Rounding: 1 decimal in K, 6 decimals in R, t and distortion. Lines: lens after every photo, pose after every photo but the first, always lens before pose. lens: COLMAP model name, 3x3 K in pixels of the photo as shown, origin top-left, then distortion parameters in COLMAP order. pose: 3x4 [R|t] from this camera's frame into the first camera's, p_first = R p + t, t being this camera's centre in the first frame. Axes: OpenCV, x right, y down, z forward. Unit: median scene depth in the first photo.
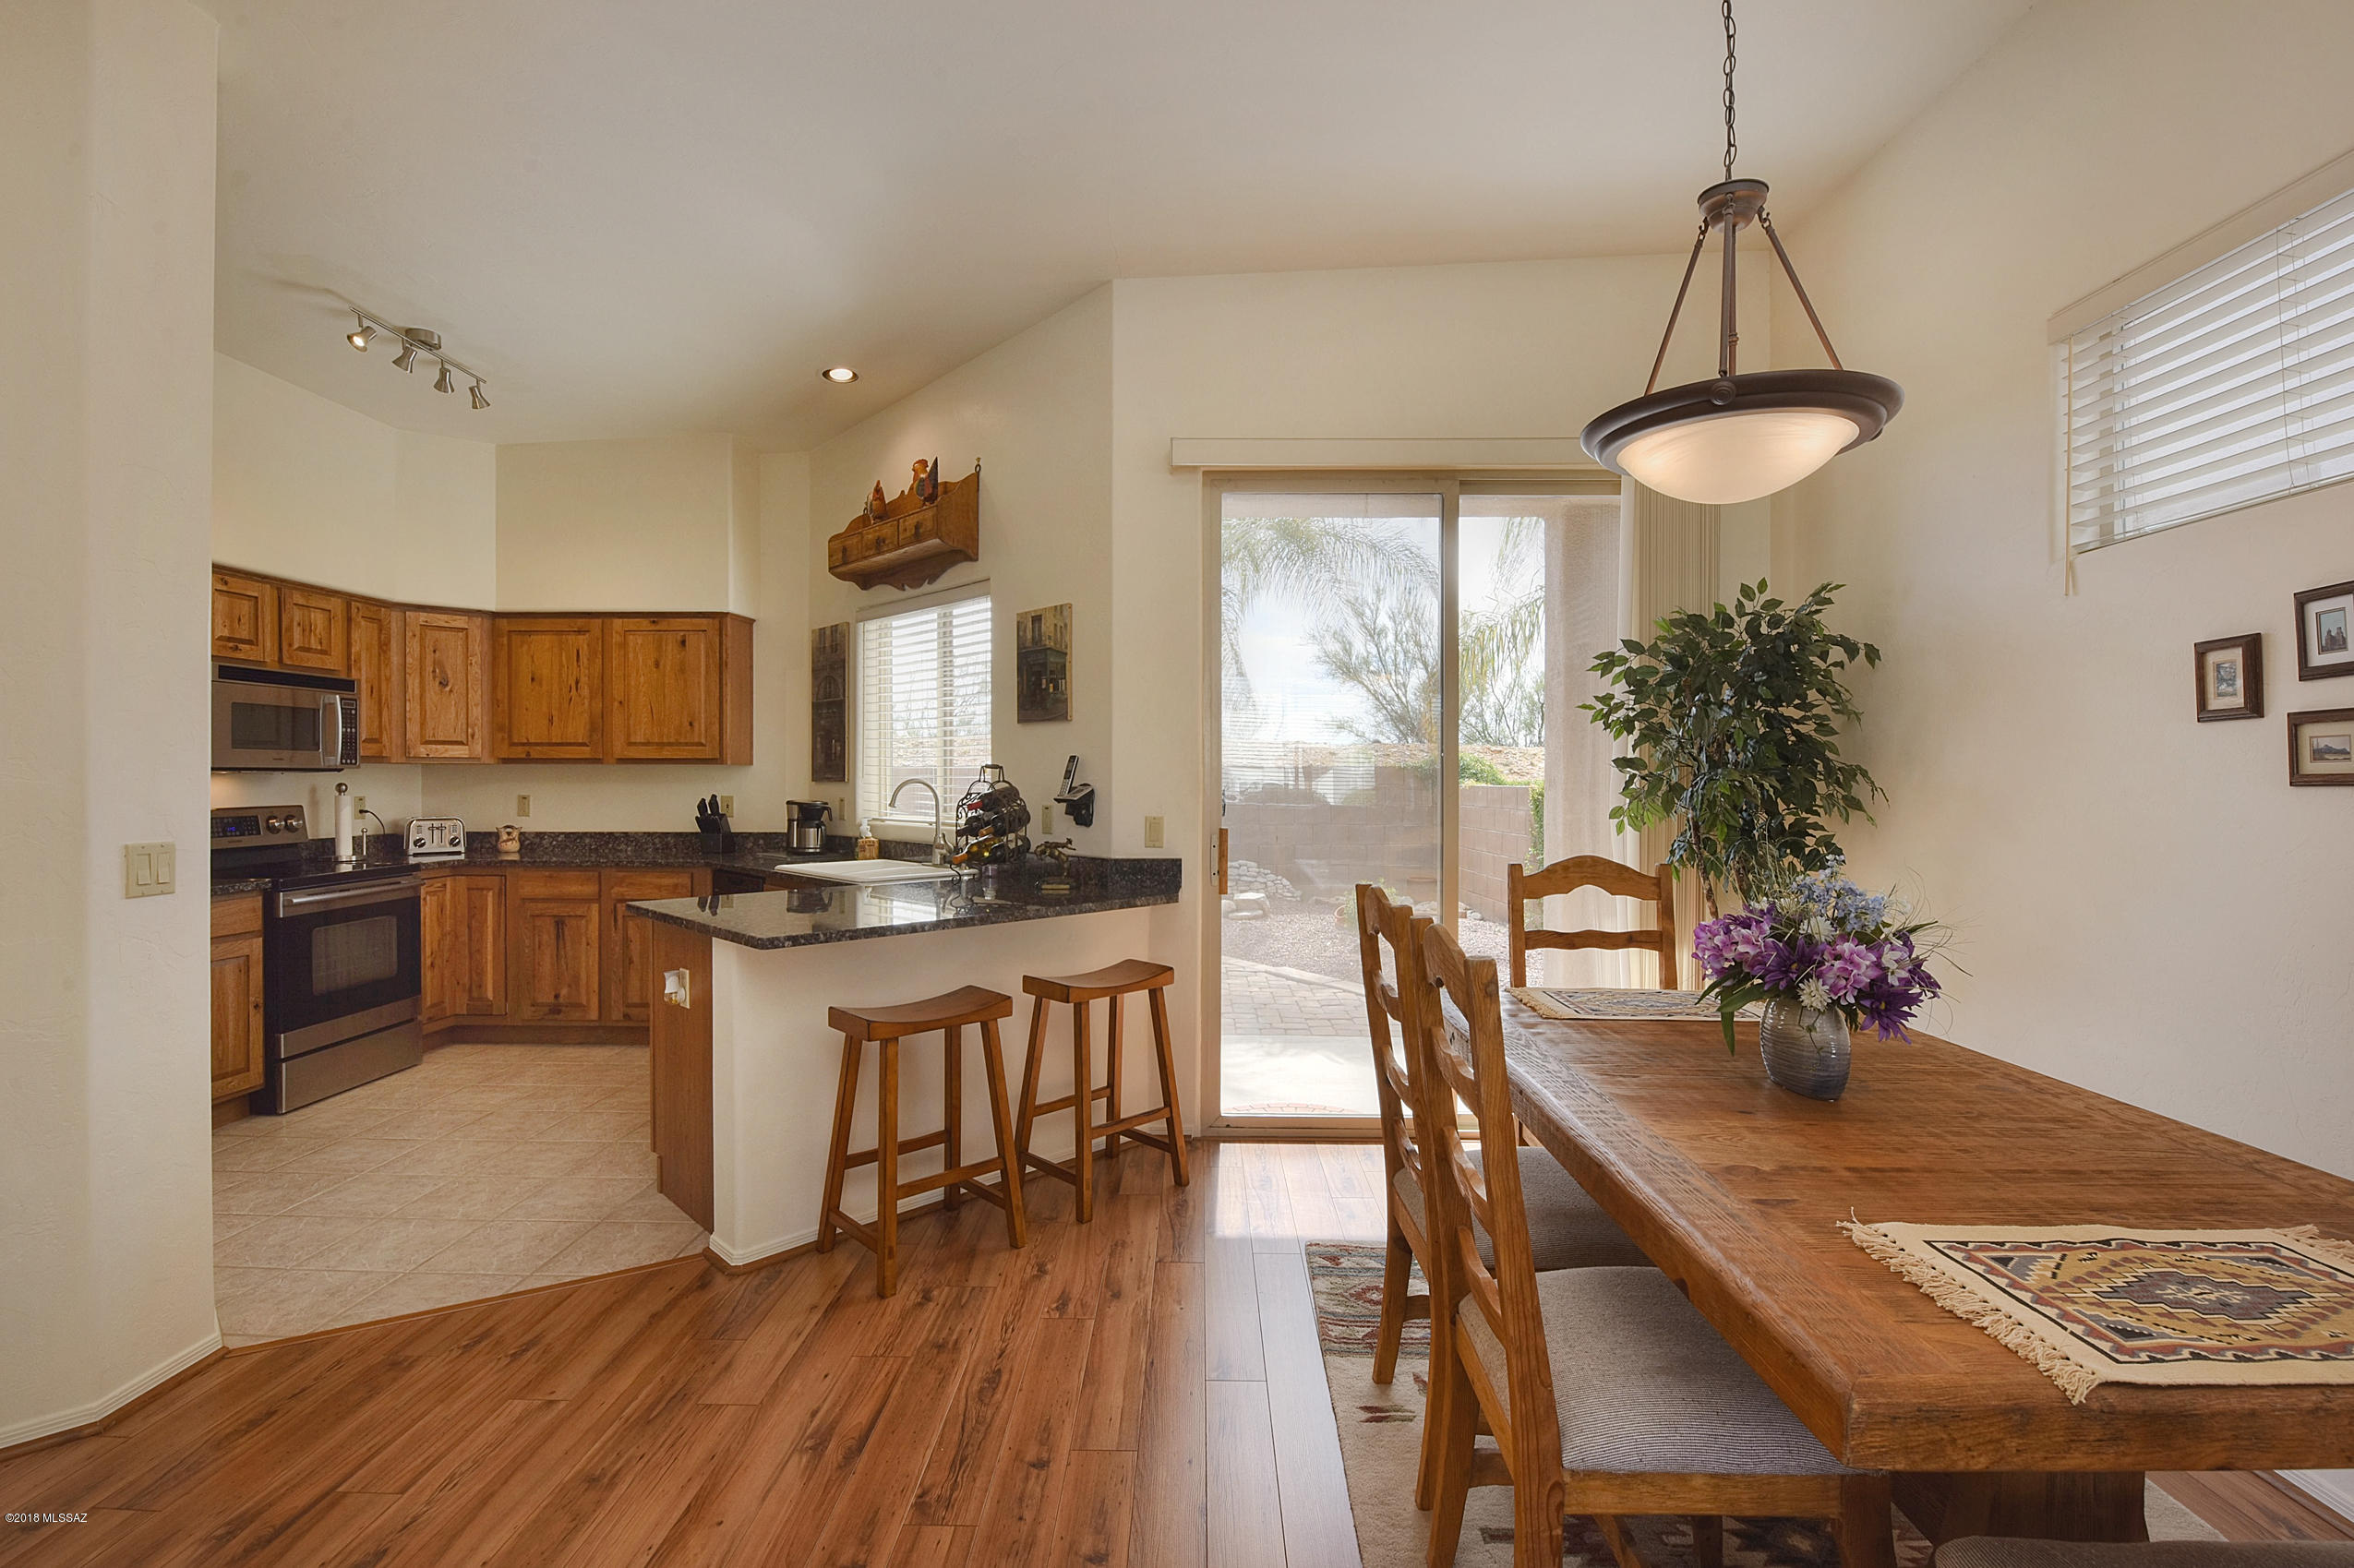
lens RADIAL K [[1003.5, 0, 1177.0], [0, 1003.5, 784.0], [0, 0, 1]] dist [0.008152, -0.007266]
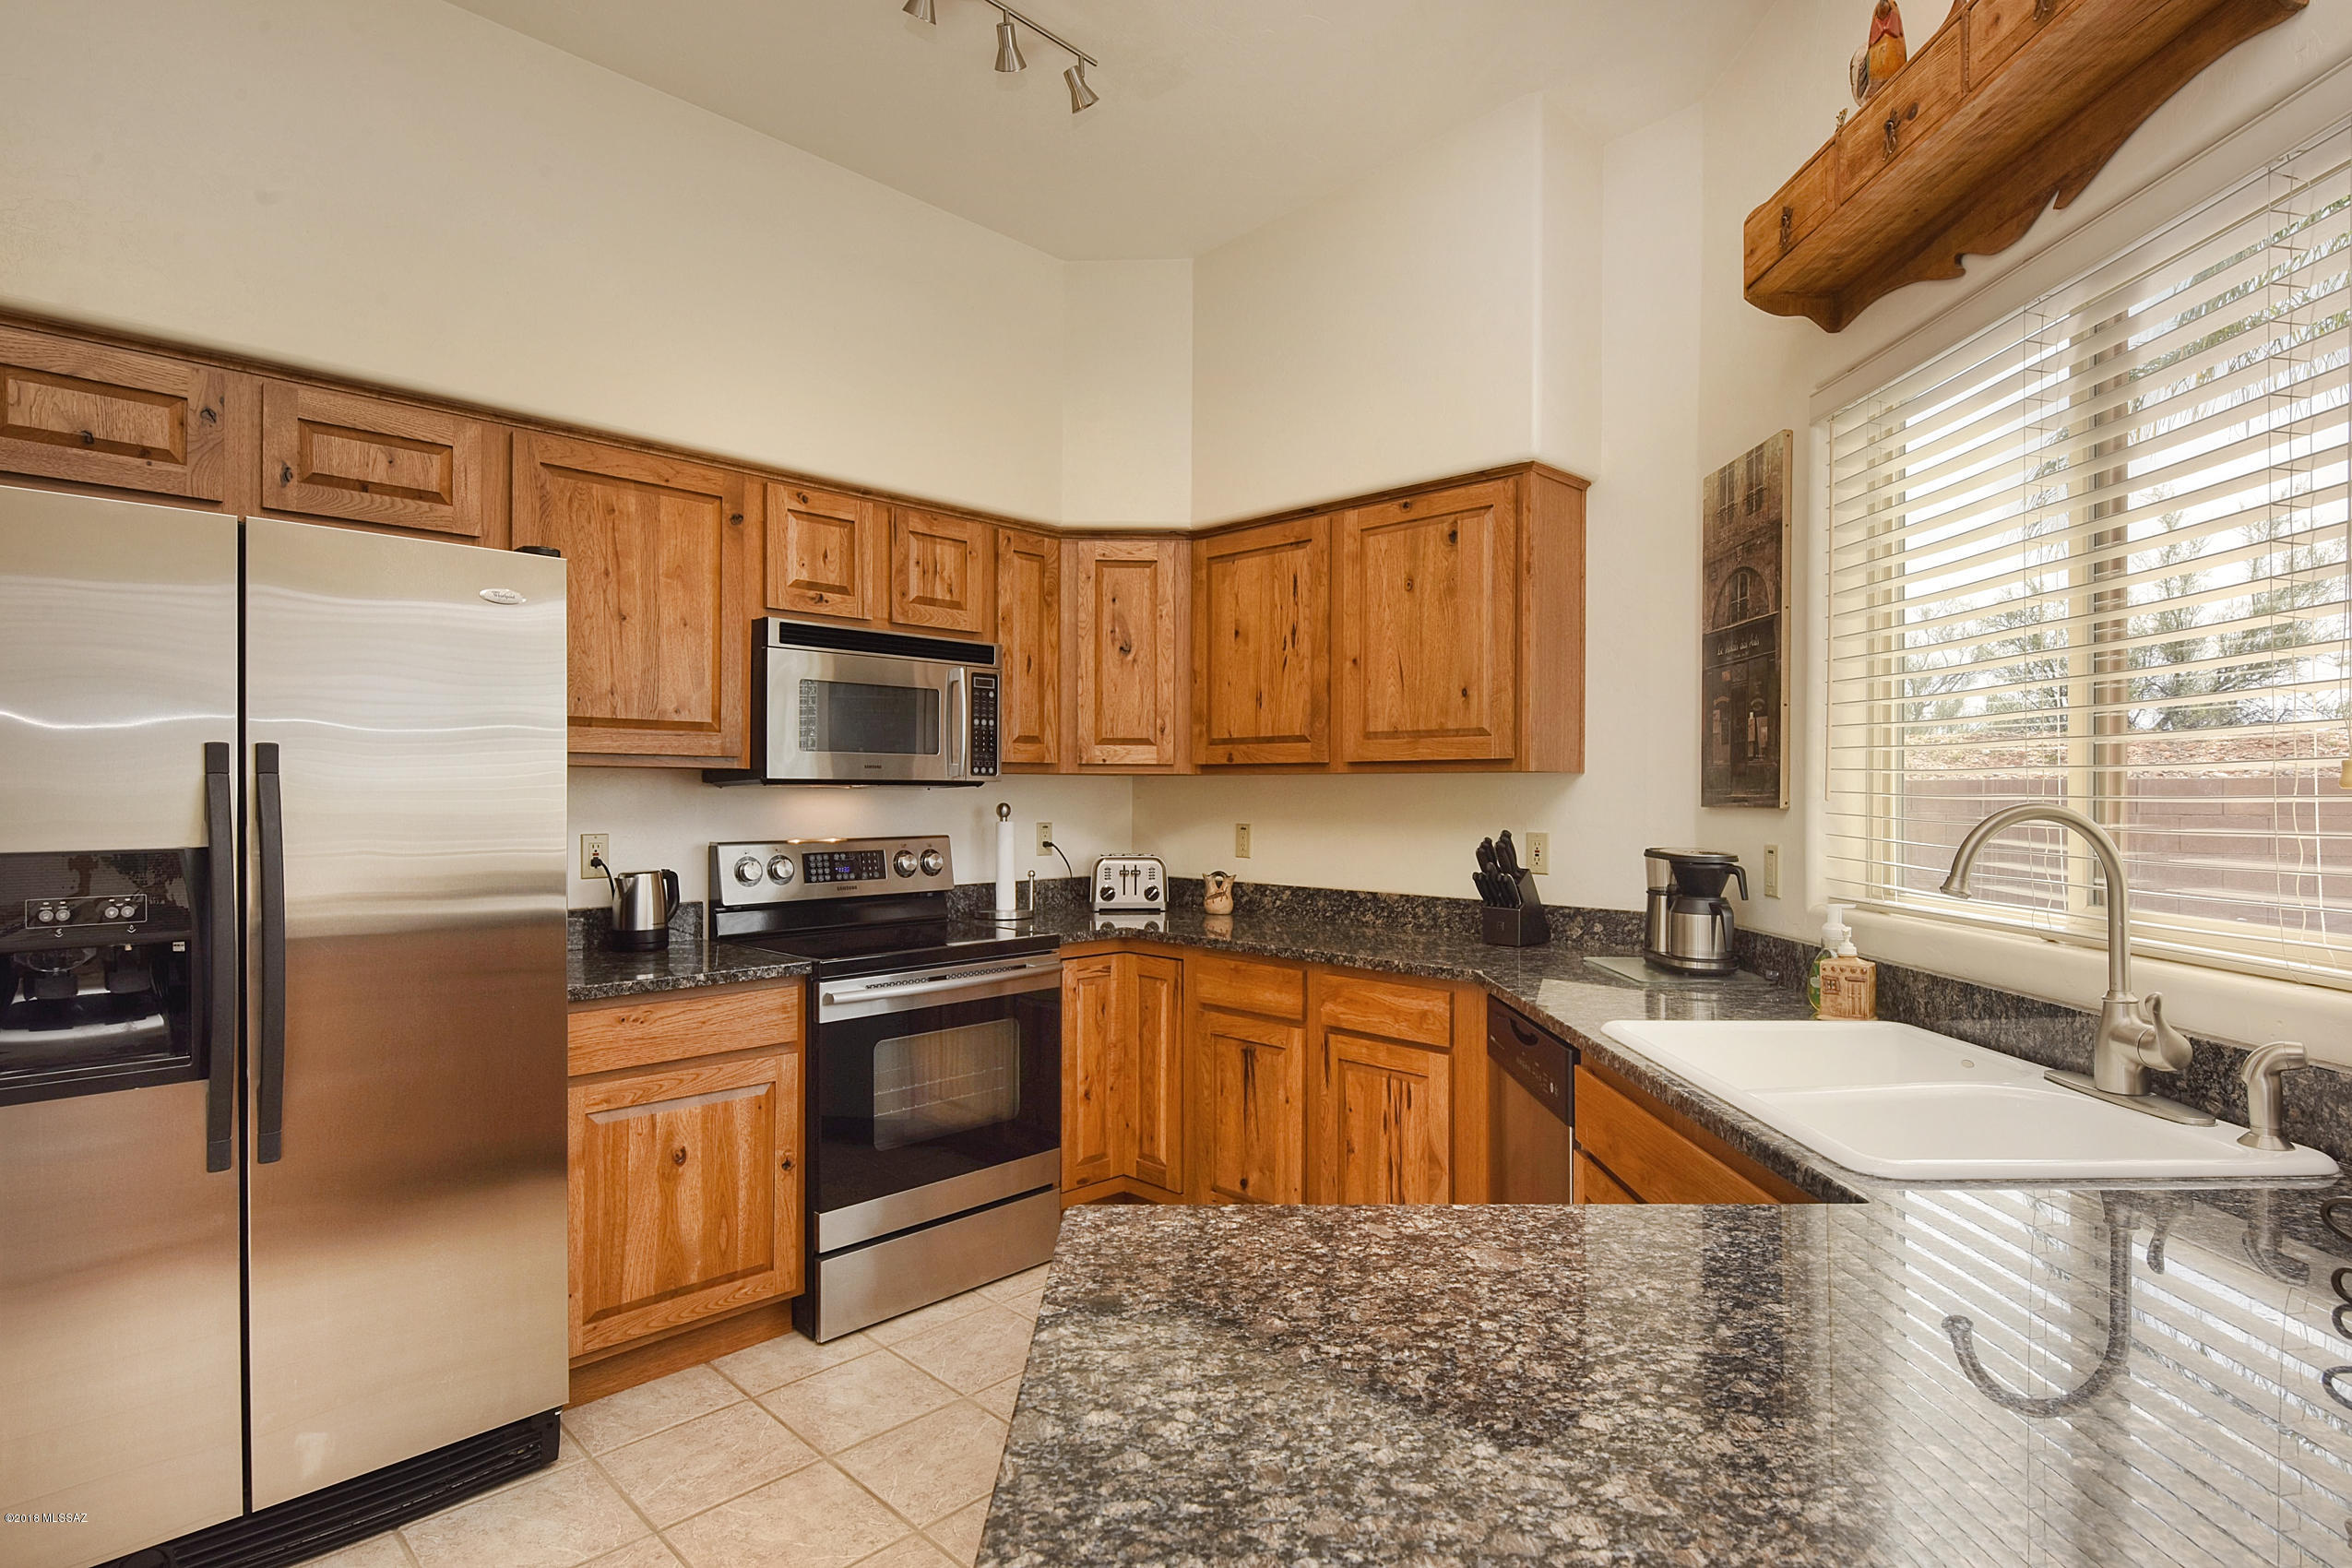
lens RADIAL K [[1178.6, 0, 1235.9], [0, 1178.6, 802.4], [0, 0, 1]] dist [0.011896, -0.029026]
pose [[0.744011, 0.007227, -0.668128, -0.181567], [-0.007366, 0.999969, 0.002614, -0.004845], [0.668126, 0.002976, 0.744042, 0.512776]]
